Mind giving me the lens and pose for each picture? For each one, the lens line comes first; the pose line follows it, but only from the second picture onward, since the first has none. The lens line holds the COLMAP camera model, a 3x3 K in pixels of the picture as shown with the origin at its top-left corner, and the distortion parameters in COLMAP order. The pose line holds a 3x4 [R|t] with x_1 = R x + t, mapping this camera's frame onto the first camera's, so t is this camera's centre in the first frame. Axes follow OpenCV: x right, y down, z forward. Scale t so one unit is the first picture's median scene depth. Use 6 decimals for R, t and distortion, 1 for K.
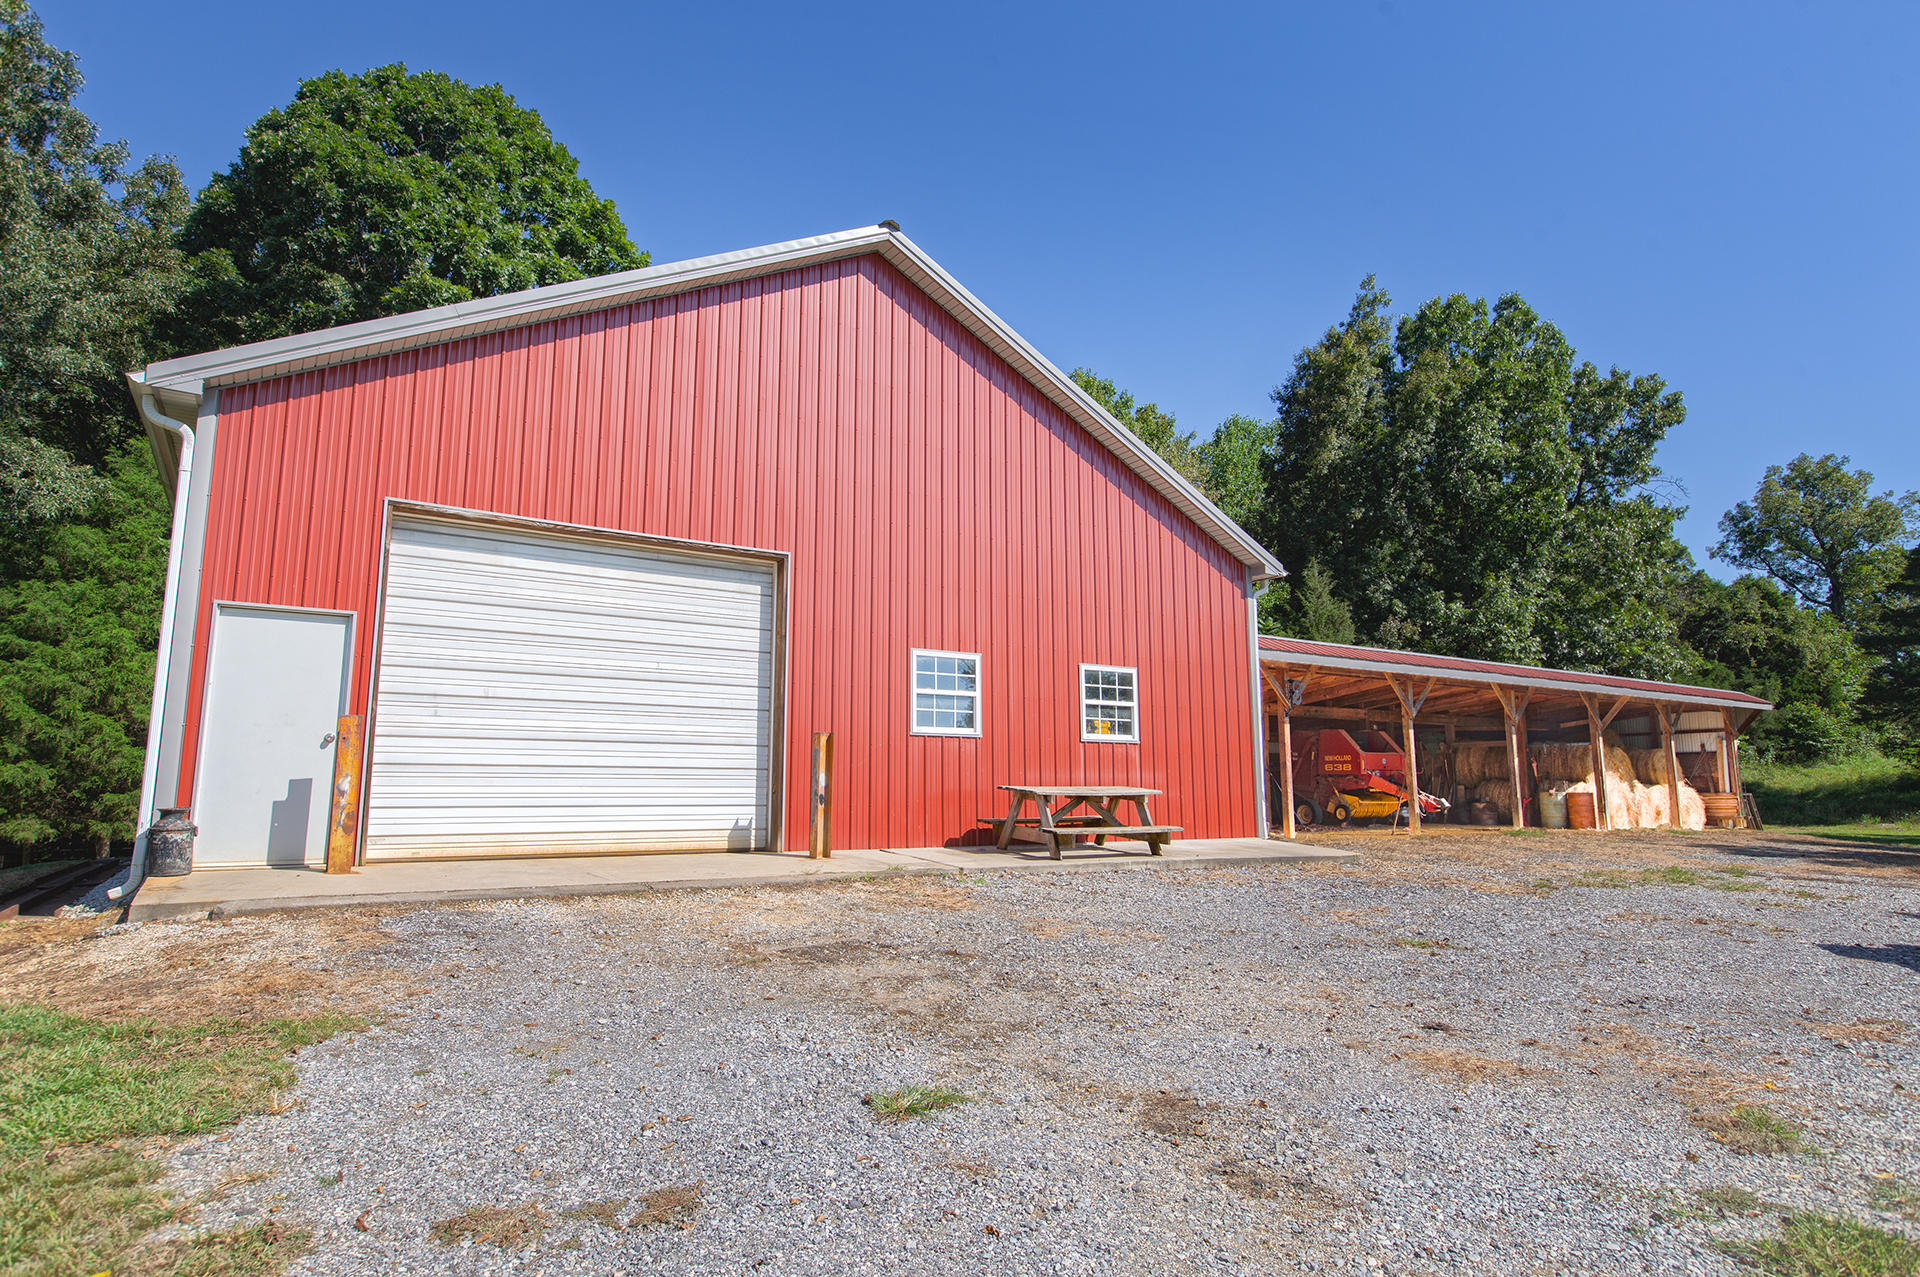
lens RADIAL K [[1059.4, 0, 959.1], [0, 1059.4, 631.1], [0, 0, 1]] dist [0.003292, -0.003089]
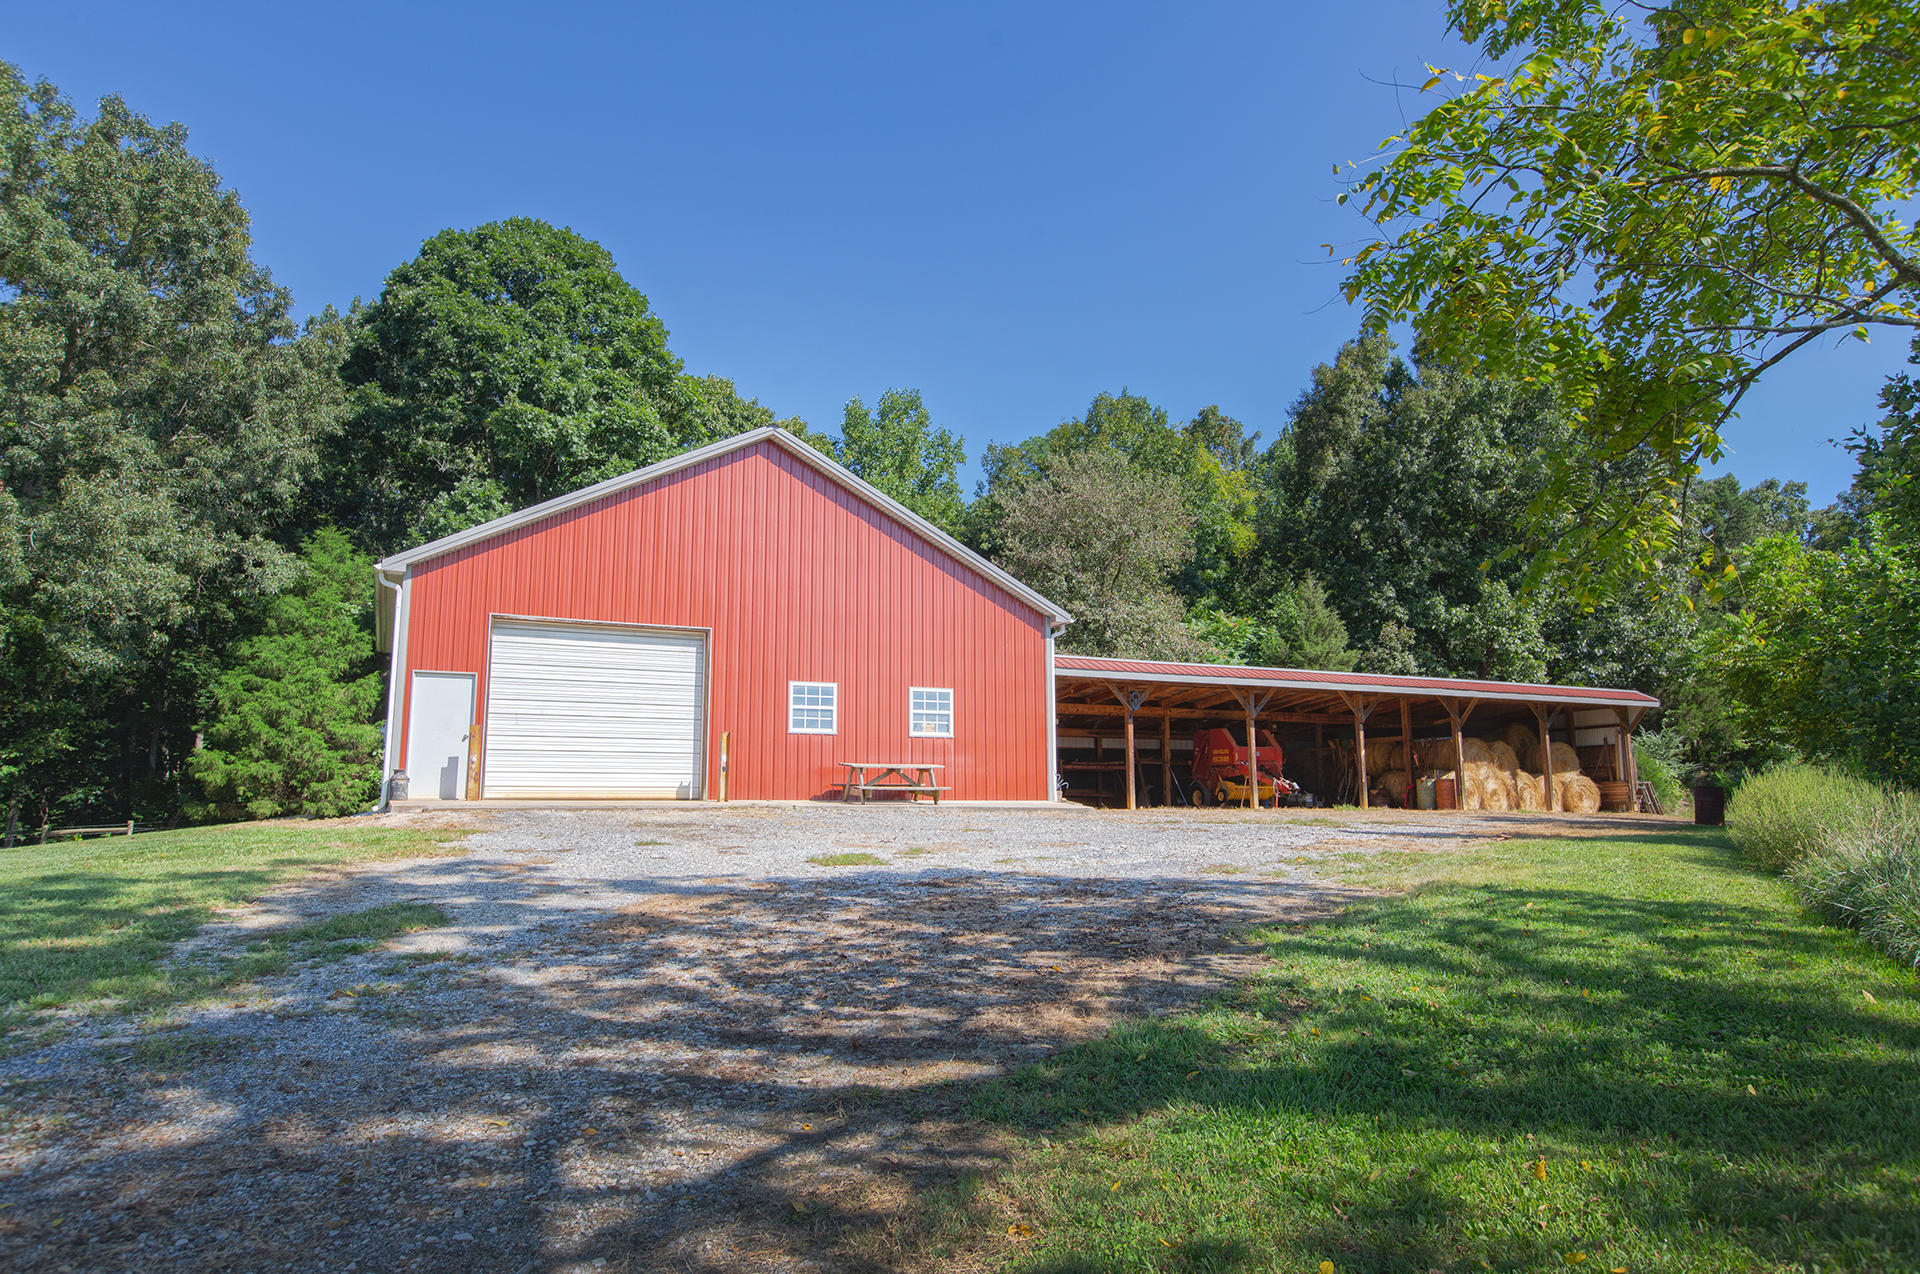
lens RADIAL K [[1178.4, 0, 952.2], [0, 1178.4, 620.4], [0, 0, 1]] dist [-0.007083, 0.001214]
pose [[0.992011, -0.023901, -0.123868, 0.191748], [0.022990, 0.999697, -0.008781, -0.024819], [0.124041, 0.005863, 0.992260, -0.350530]]
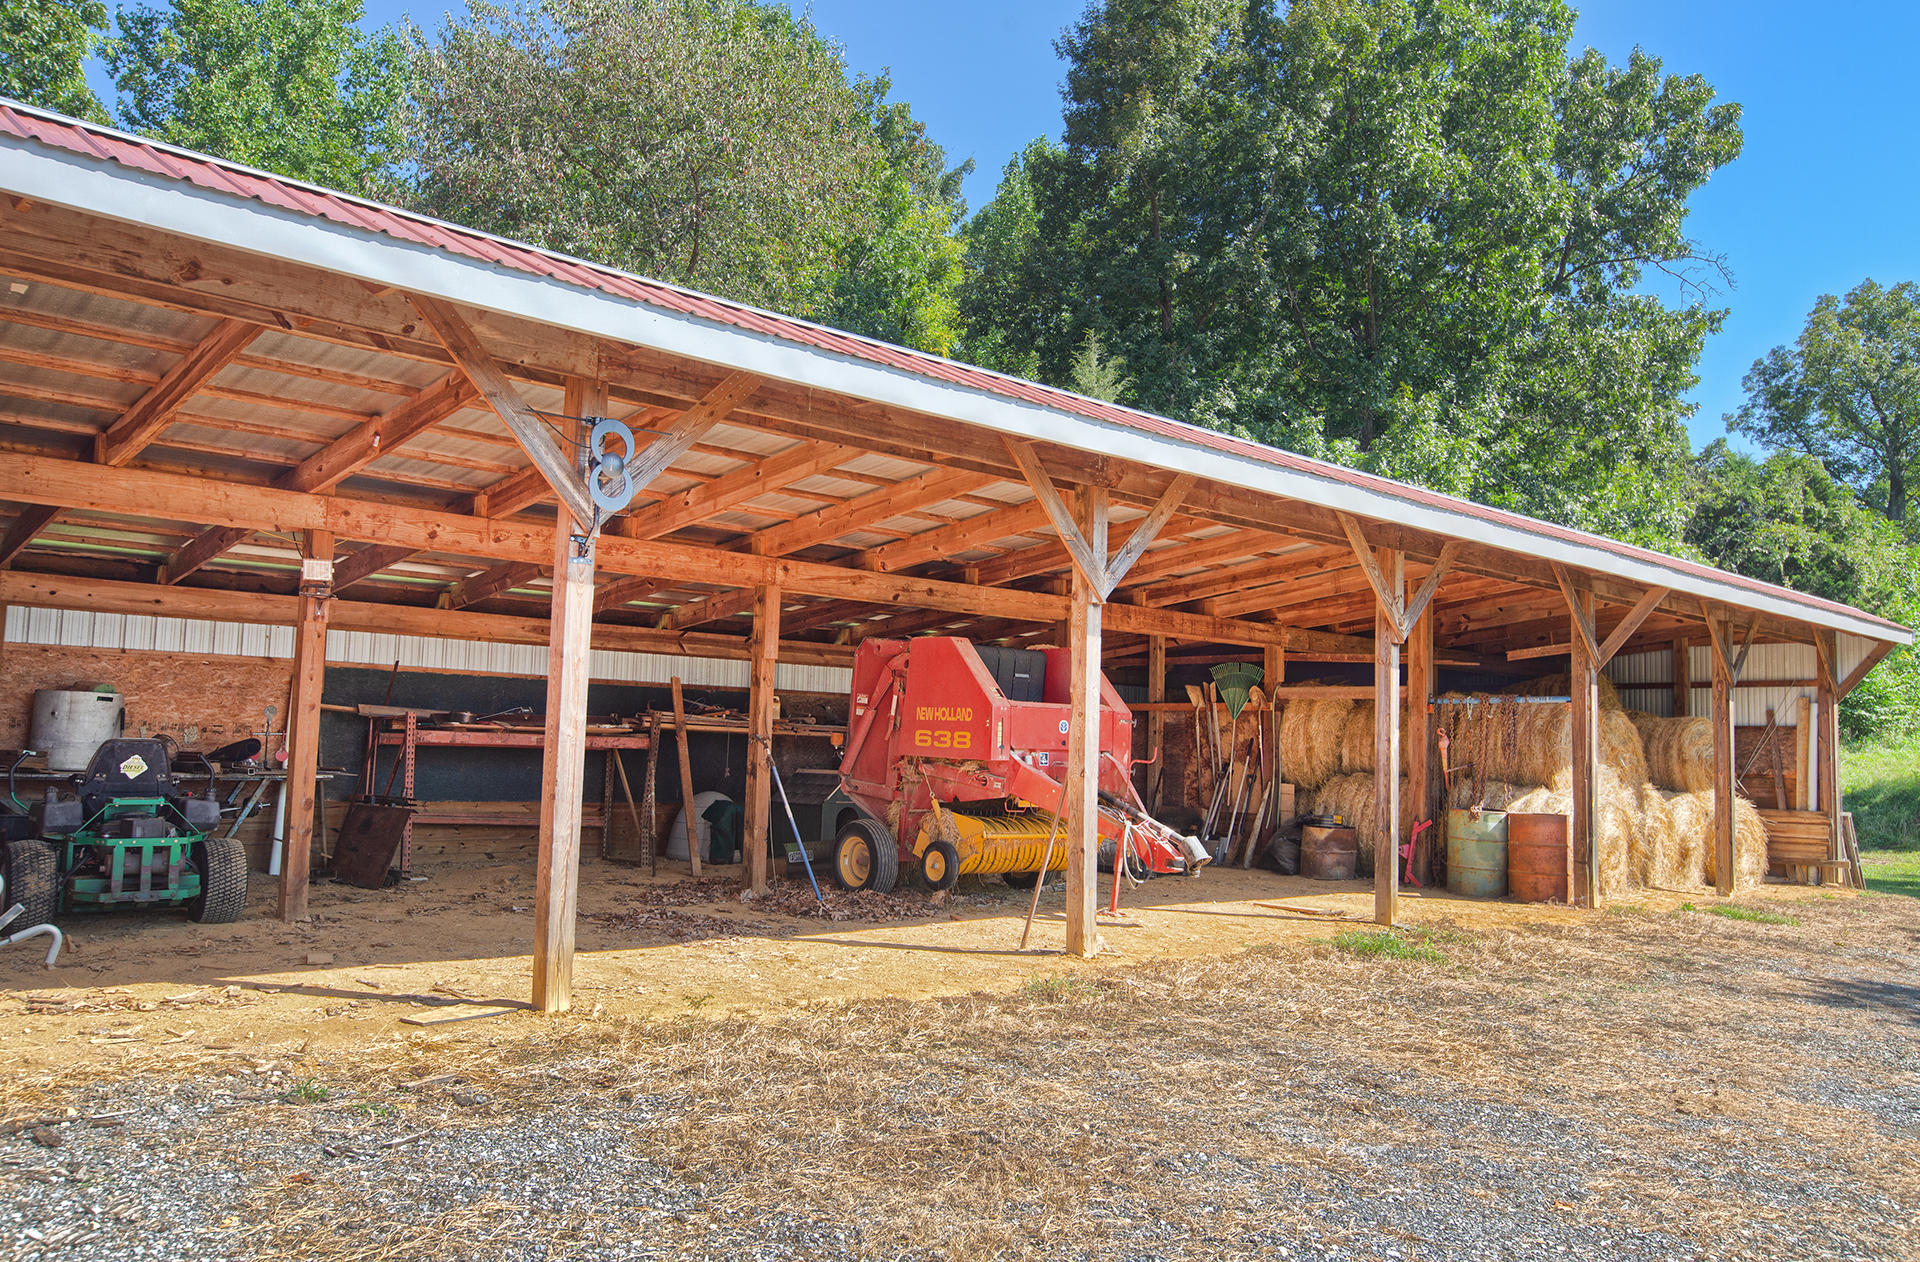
lens RADIAL K [[1486.3, 0, 961.6], [0, 1486.3, 628.4], [0, 0, 1]] dist [0.001851, -0.009503]
pose [[0.984777, 0.044036, 0.168150, 0.239824], [-0.056213, 0.996076, 0.068356, 0.047531], [-0.164480, -0.076768, 0.983389, 0.430574]]
